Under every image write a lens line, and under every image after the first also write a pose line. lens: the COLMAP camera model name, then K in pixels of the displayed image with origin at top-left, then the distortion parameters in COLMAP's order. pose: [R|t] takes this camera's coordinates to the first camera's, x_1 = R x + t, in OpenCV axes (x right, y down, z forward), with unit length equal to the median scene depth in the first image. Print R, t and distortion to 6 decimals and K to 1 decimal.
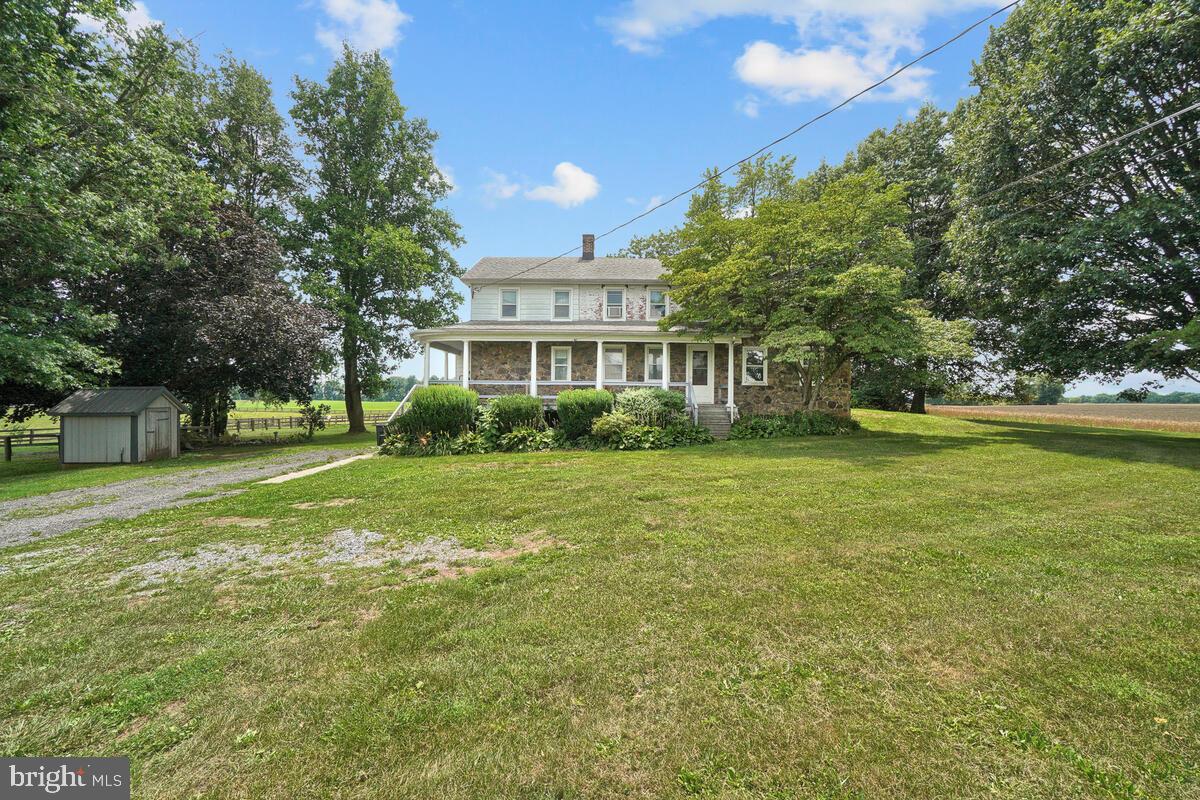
lens RADIAL K [[538.9, 0, 600.0], [0, 538.9, 400.0], [0, 0, 1]] dist [-0.001908, -0.000083]
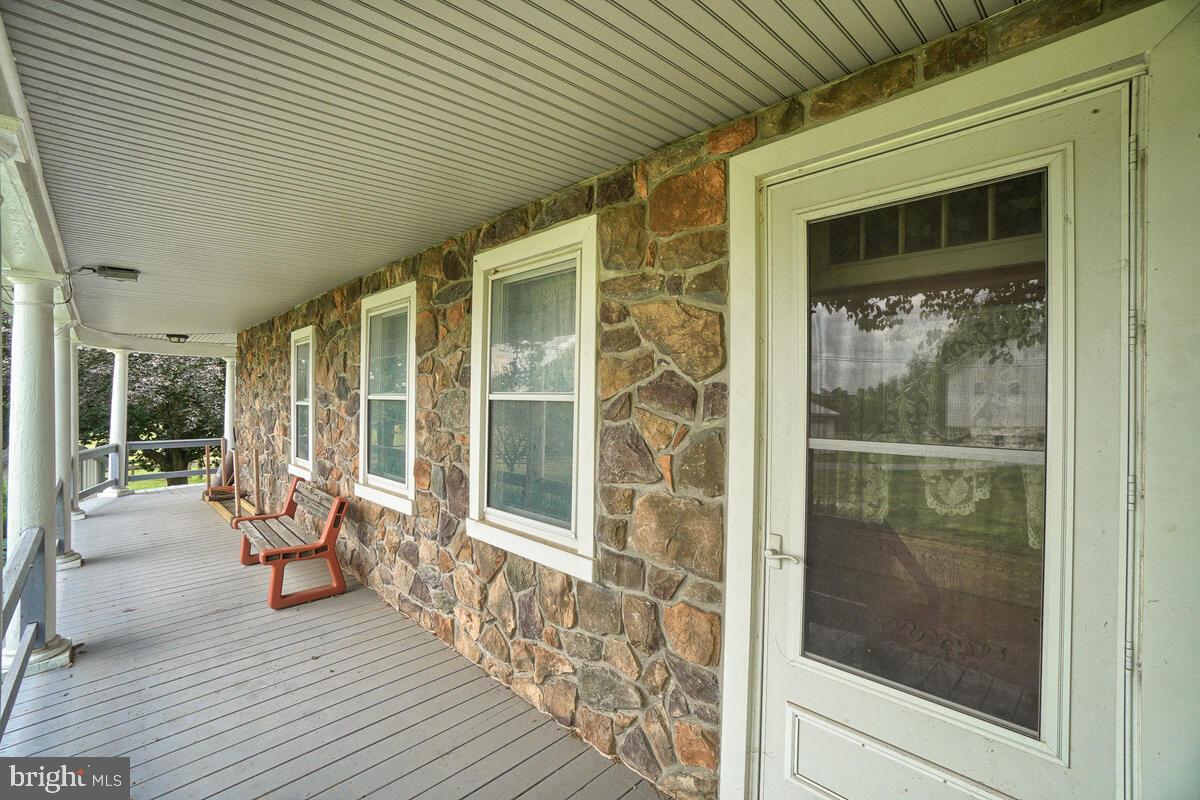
lens RADIAL K [[538.9, 0, 600.0], [0, 538.9, 400.0], [0, 0, 1]] dist [-0.001908, -0.000083]
pose [[0.698357, 0.005595, -0.715728, 0.214417], [-0.012223, 0.999917, -0.004109, -0.067082], [0.715645, 0.011618, 0.698368, 0.954291]]
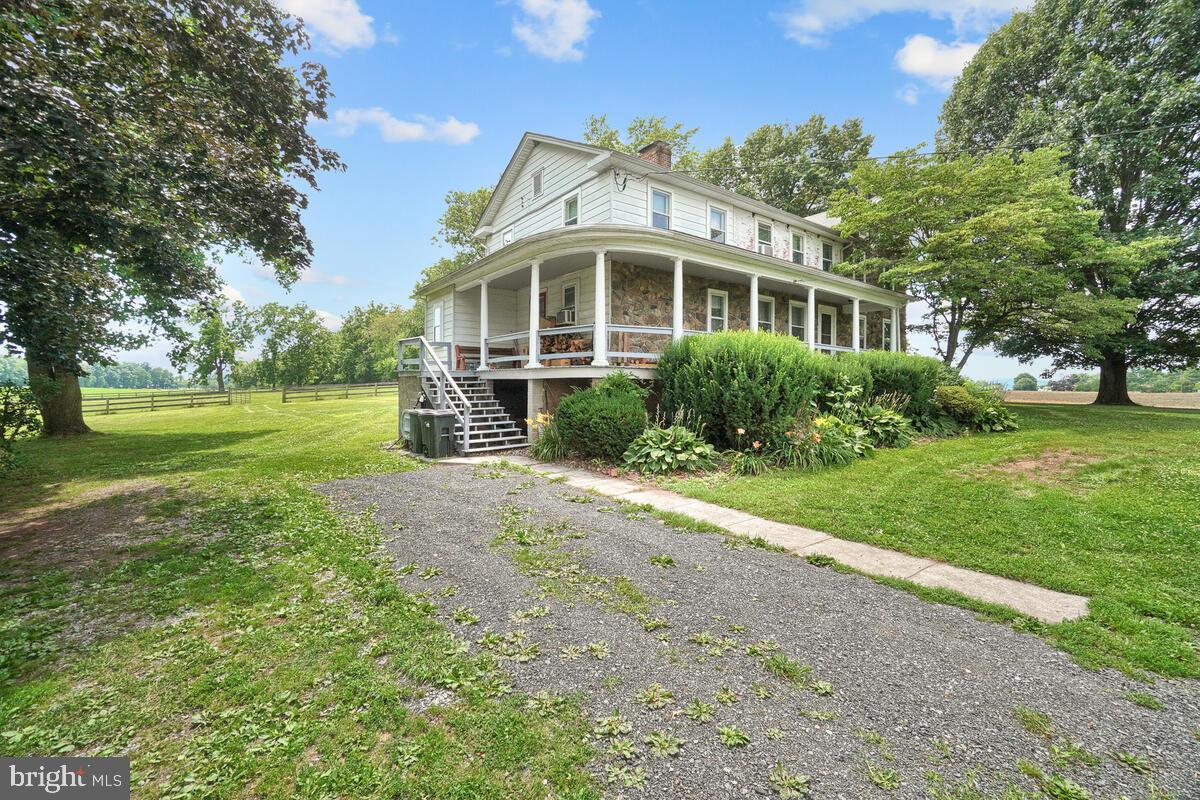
lens RADIAL K [[538.9, 0, 600.0], [0, 538.9, 400.0], [0, 0, 1]] dist [-0.001908, -0.000083]
pose [[0.811947, -0.013038, 0.583585, -0.635125], [-0.008751, 0.999366, 0.034503, 0.024460], [-0.583665, -0.033122, 0.811319, 0.524925]]
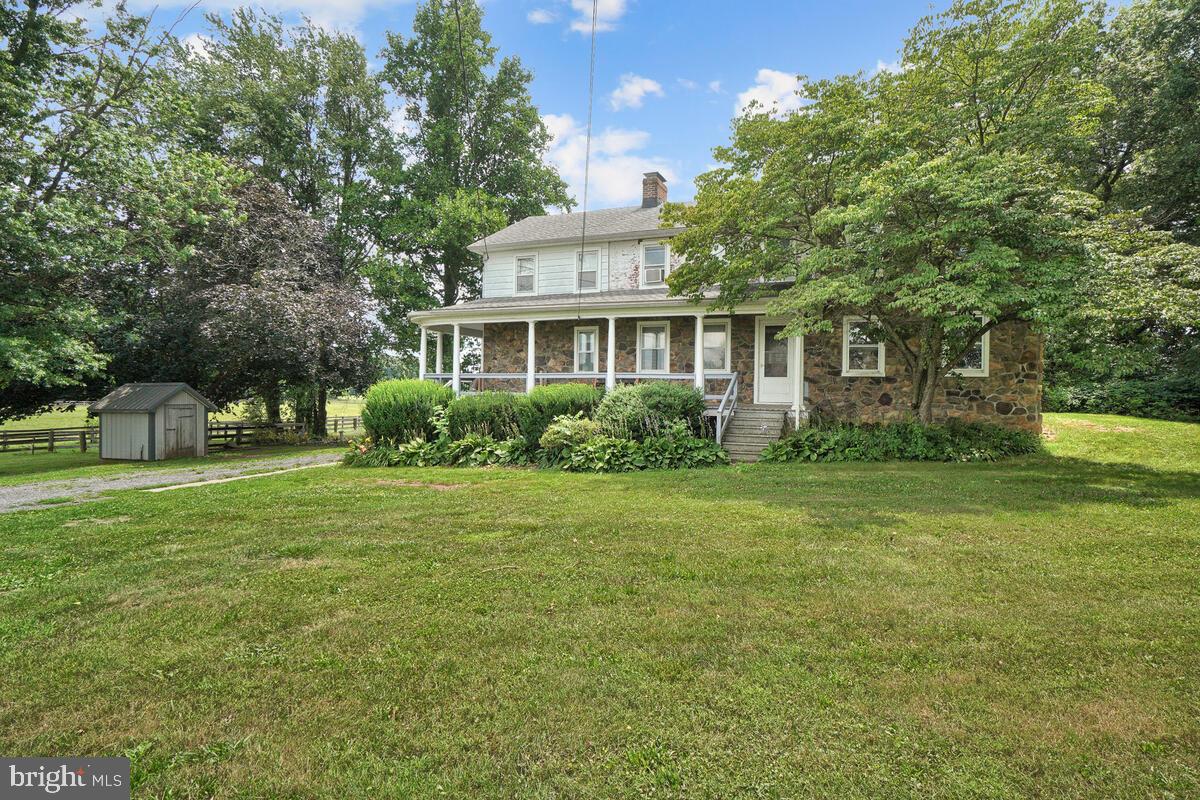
lens RADIAL K [[658.0, 0, 600.0], [0, 658.0, 400.0], [0, 0, 1]] dist [0.026035, 0.000103]
pose [[0.928013, 0.005496, -0.372506, 0.297970], [-0.002738, 0.999965, 0.007933, -0.004822], [0.372537, -0.006342, 0.927996, 0.160928]]
